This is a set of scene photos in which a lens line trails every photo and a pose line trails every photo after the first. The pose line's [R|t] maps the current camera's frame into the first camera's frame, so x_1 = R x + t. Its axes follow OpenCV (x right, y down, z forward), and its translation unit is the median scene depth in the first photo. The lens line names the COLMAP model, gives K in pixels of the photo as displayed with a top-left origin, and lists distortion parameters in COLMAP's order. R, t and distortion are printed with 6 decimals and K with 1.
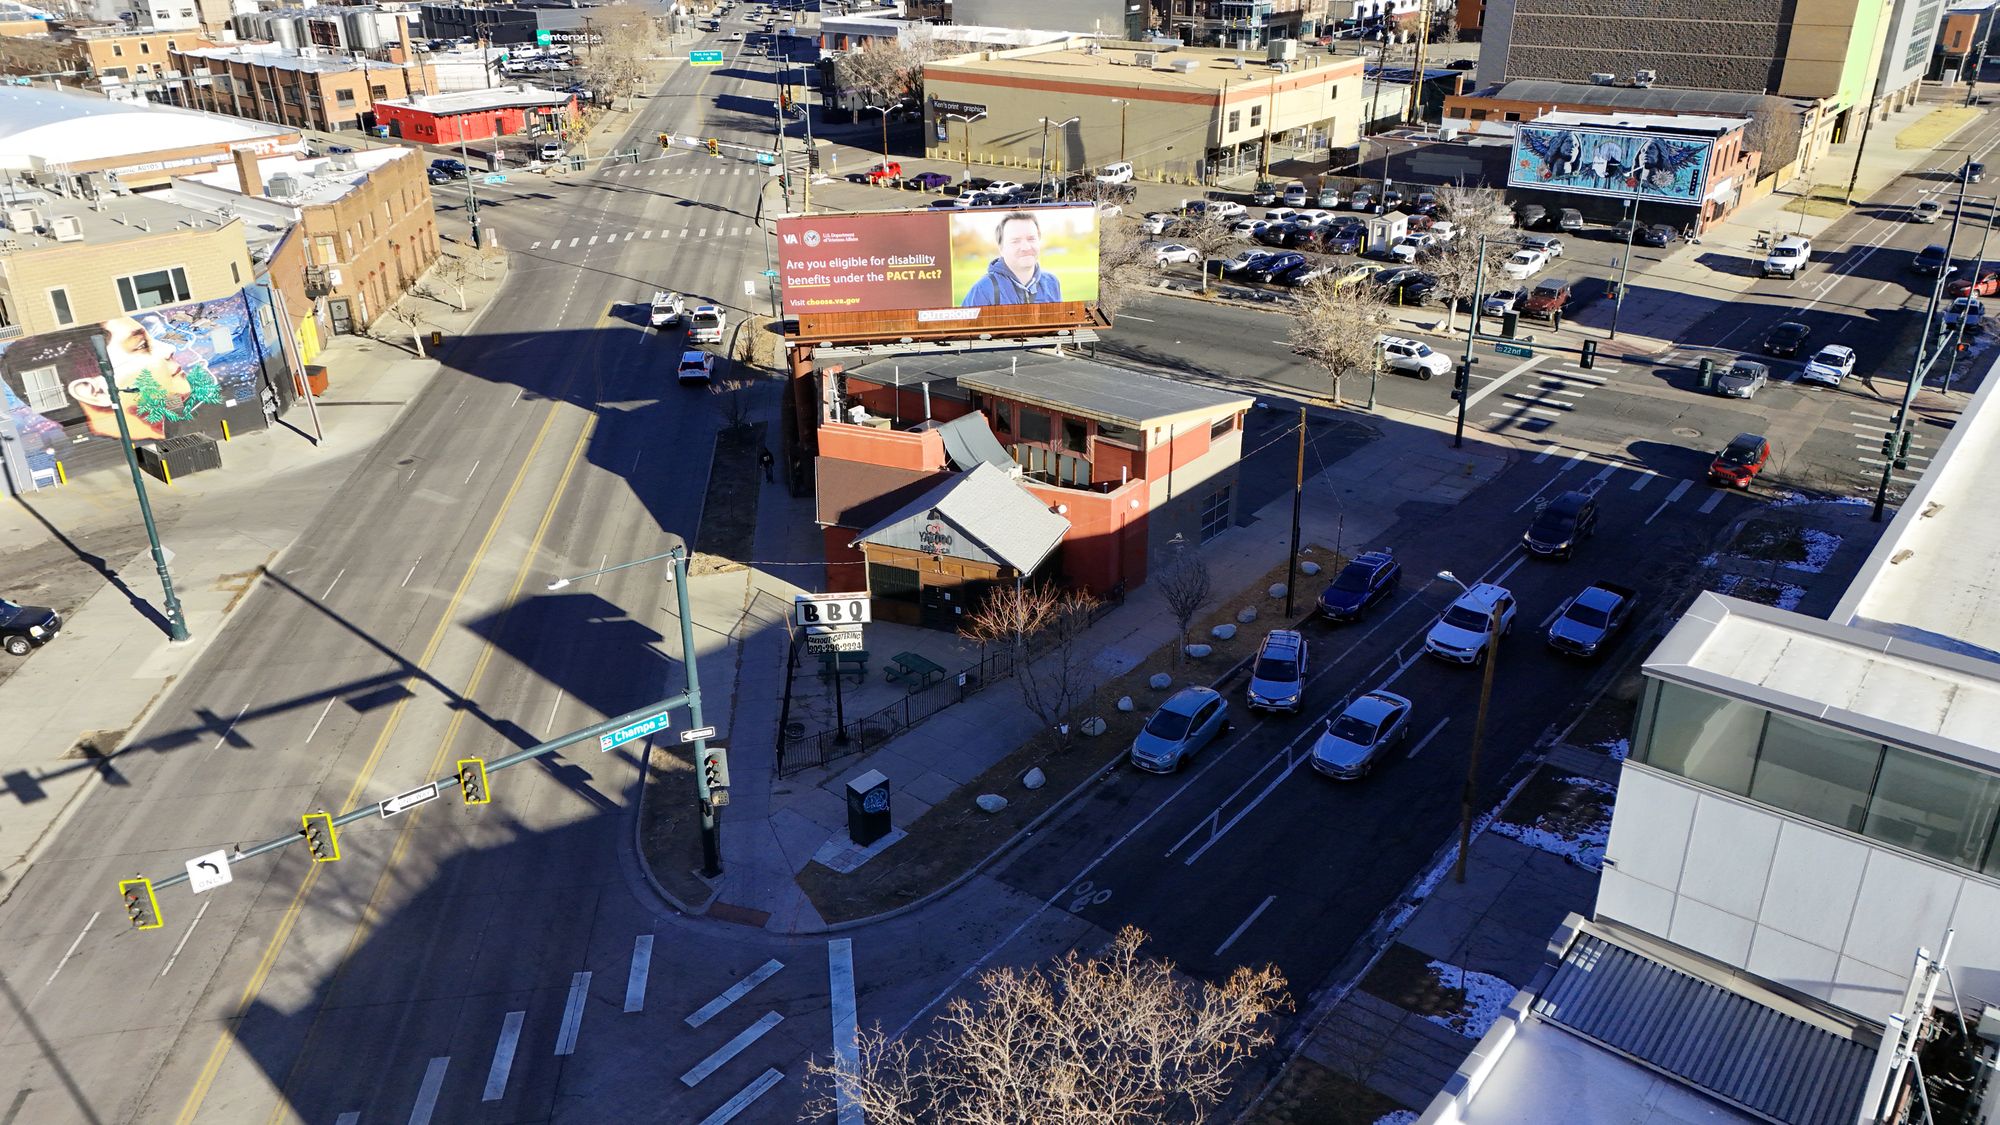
lens RADIAL K [[1469.4, 0, 1023.9], [0, 1469.4, 560.5], [0, 0, 1]] dist [0.008264, 0.002100]
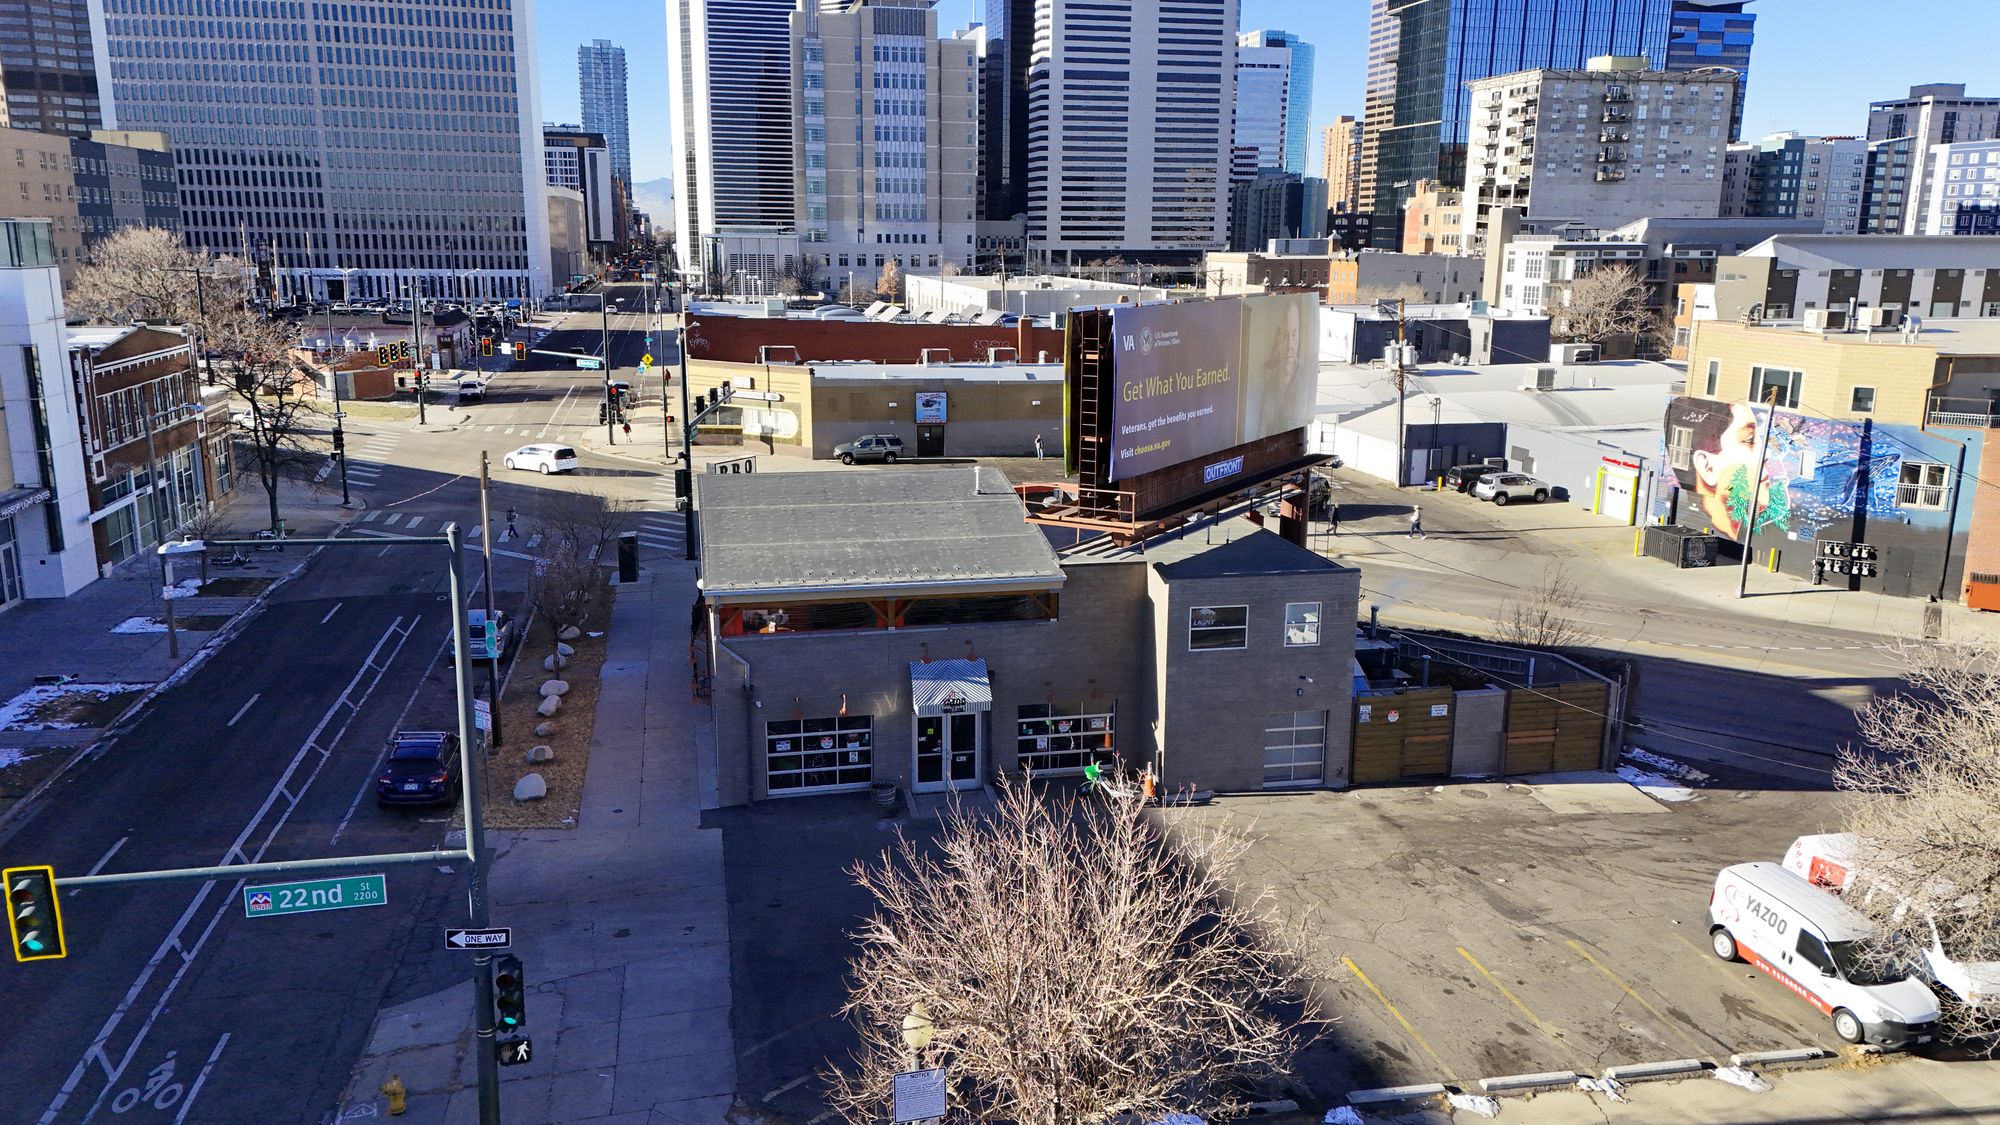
lens RADIAL K [[1451.5, 0, 1000.0], [0, 1451.5, 562.5], [0, 0, 1]] dist [0.083297, -0.076820]
pose [[-0.643786, 0.166214, -0.746935, 0.439056], [-0.329009, 0.821165, 0.466306, -0.364943], [0.690864, 0.545950, -0.473969, 1.156750]]
